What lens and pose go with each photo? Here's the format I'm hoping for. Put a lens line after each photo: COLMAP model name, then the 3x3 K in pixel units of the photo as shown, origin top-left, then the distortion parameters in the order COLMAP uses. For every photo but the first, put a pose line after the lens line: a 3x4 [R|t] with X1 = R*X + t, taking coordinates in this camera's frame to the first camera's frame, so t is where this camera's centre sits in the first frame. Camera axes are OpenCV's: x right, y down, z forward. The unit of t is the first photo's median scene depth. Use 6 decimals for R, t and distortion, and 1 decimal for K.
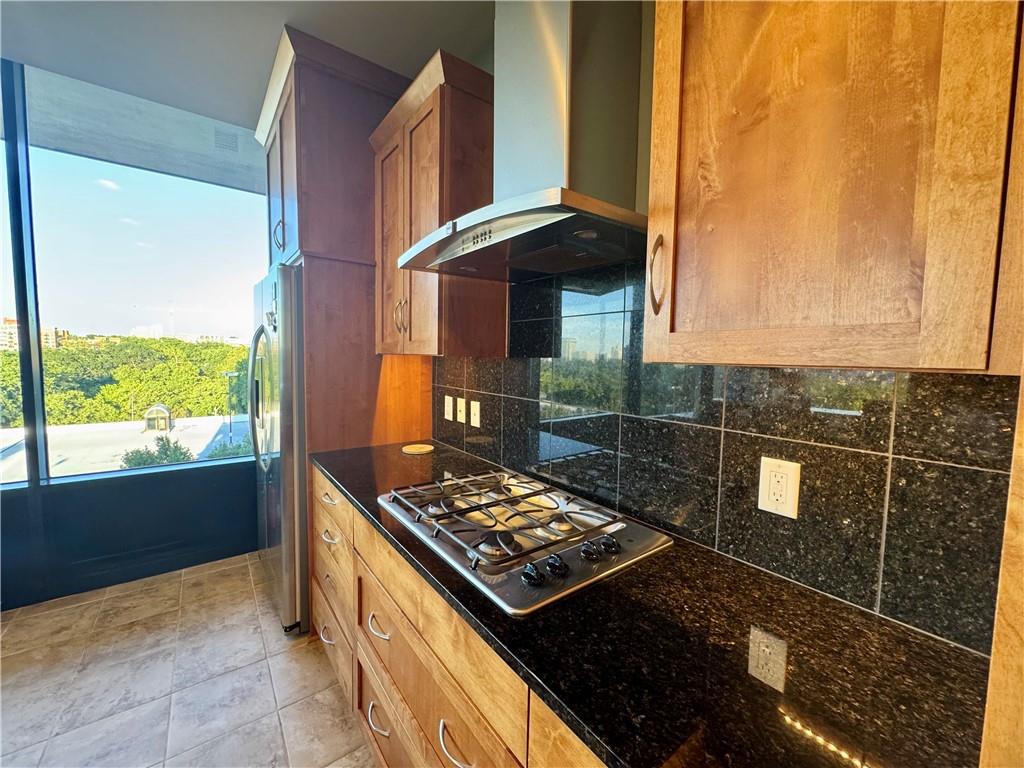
lens RADIAL K [[411.6, 0, 512.0], [0, 411.6, 384.0], [0, 0, 1]] dist [-0.002292, -0.000317]
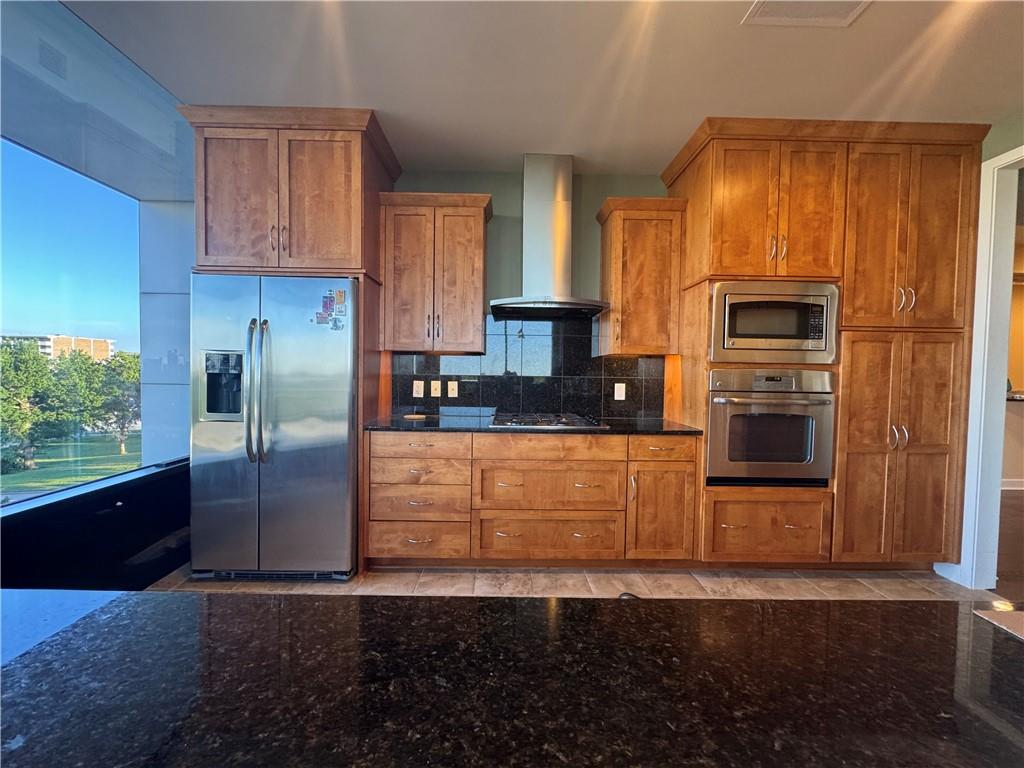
lens RADIAL K [[411.6, 0, 512.0], [0, 411.6, 384.0], [0, 0, 1]] dist [-0.002292, -0.000317]
pose [[0.588549, -0.036404, 0.807642, -1.184354], [0.055237, 0.998462, 0.004752, 0.053957], [-0.806572, 0.041814, 0.589655, -0.132273]]
